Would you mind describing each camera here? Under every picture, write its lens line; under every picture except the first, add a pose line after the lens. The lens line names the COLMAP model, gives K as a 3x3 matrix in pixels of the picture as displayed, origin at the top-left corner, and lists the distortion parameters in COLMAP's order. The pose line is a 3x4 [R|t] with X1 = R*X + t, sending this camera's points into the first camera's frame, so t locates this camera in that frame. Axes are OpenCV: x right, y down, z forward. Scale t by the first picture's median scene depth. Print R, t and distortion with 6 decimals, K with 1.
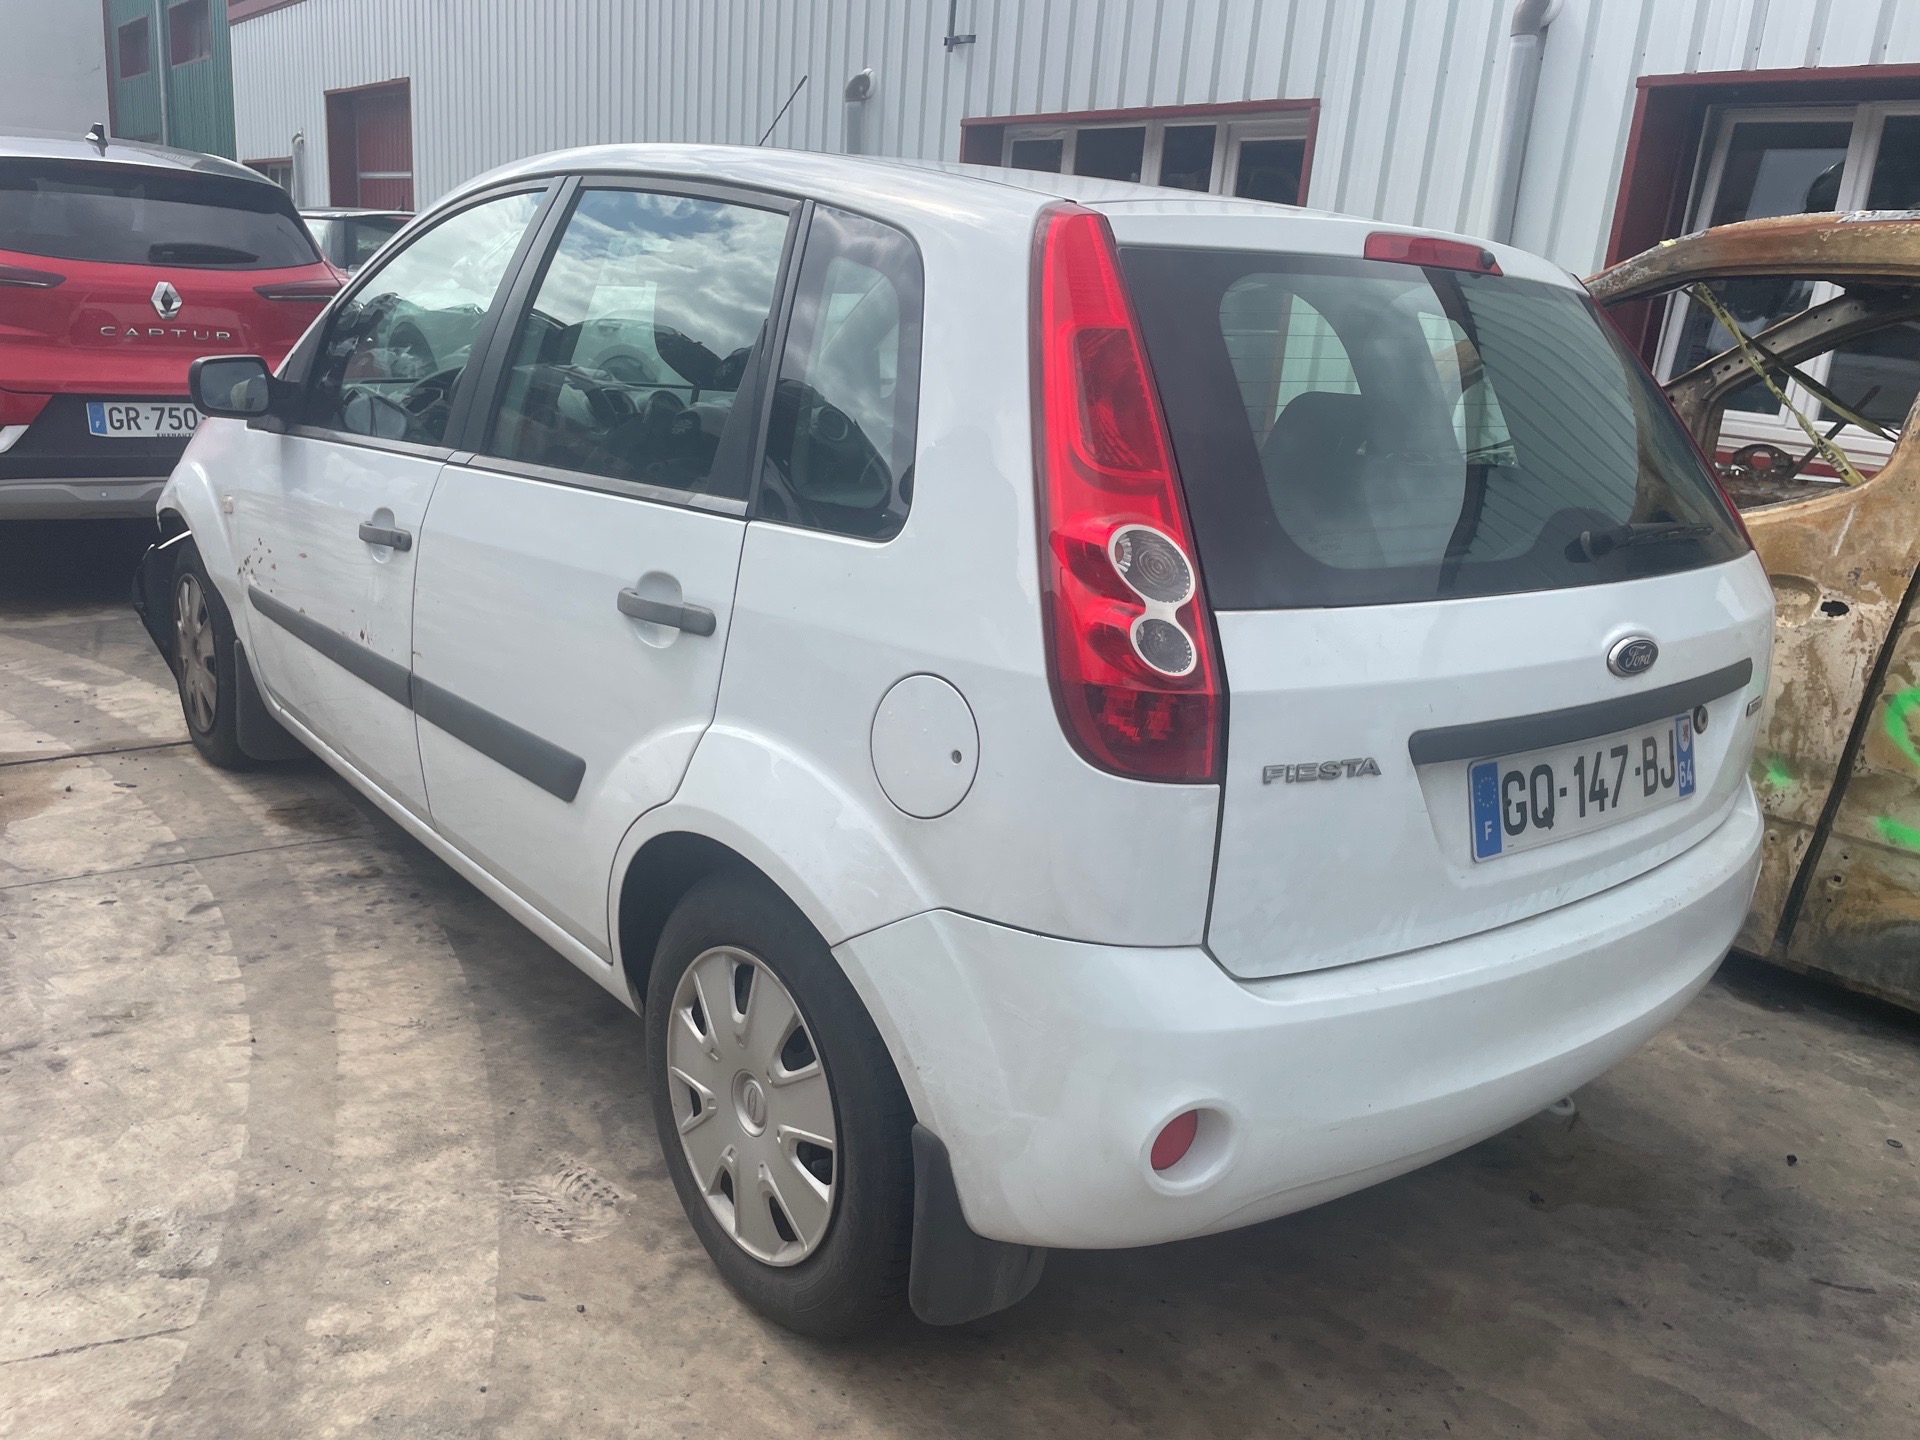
lens RADIAL K [[1457.5, 0, 942.6], [0, 1457.5, 716.3], [0, 0, 1]] dist [0.079199, -0.107701]
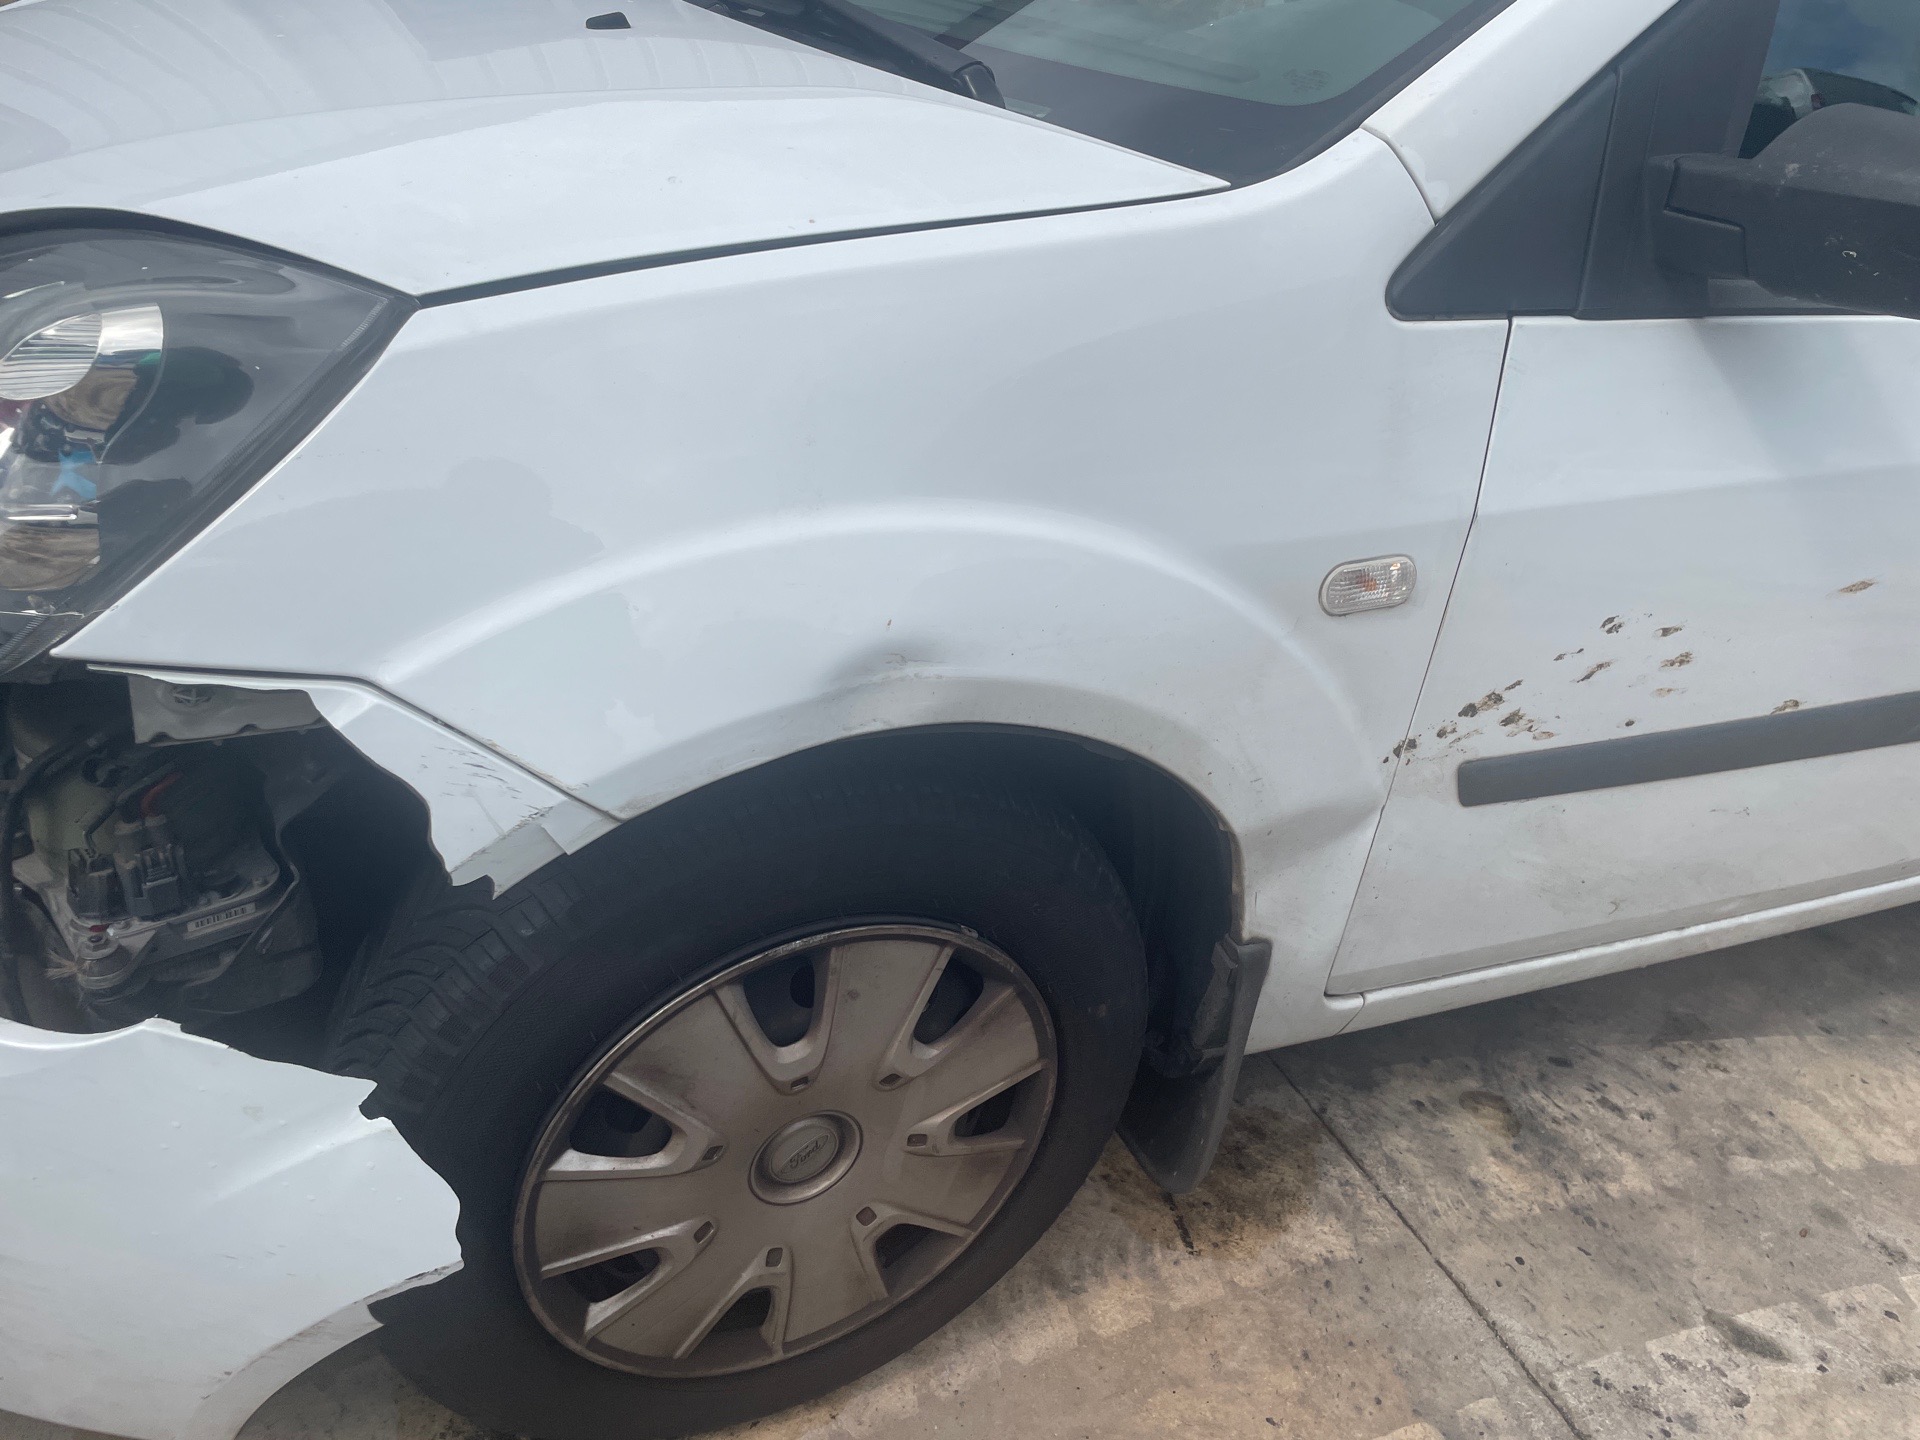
lens RADIAL K [[1457.5, 0, 959.2], [0, 1457.5, 704.0], [0, 0, 1]] dist [0.079199, -0.107701]
pose [[0.220167, -0.478574, 0.849996, -0.746319], [0.101461, 0.877887, 0.467997, -0.264528], [-0.970171, -0.016796, 0.241838, 0.974057]]
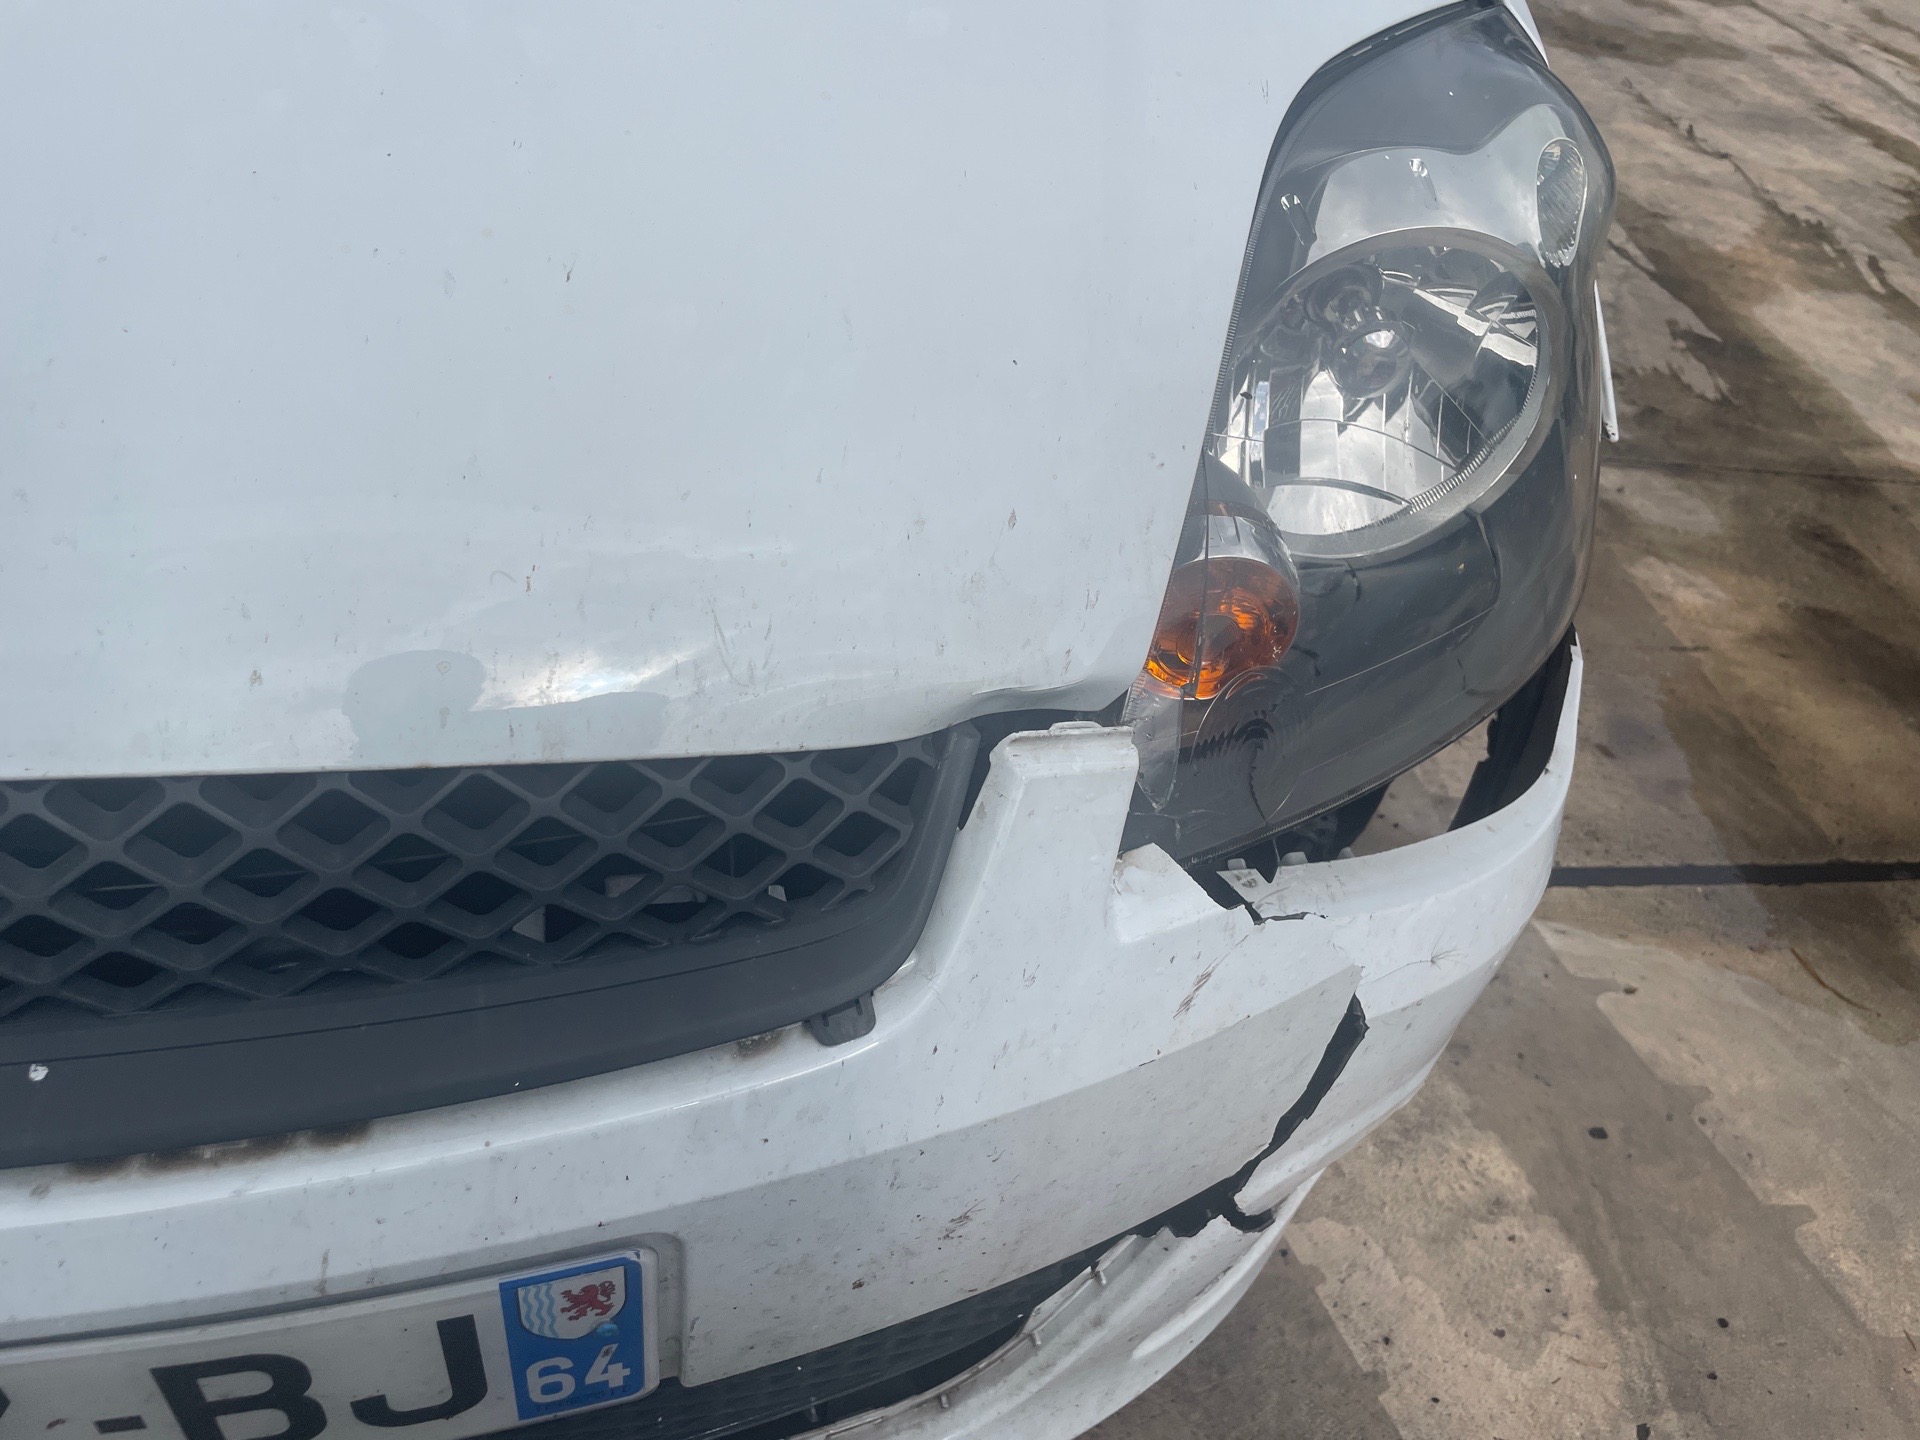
lens RADIAL K [[1457.5, 0, 969.1], [0, 1457.5, 705.2], [0, 0, 1]] dist [0.079199, -0.107701]
pose [[-0.846123, -0.471401, 0.248710, -0.585569], [-0.052276, 0.537783, 0.841461, -0.352028], [-0.530418, 0.698978, -0.479674, 1.338355]]
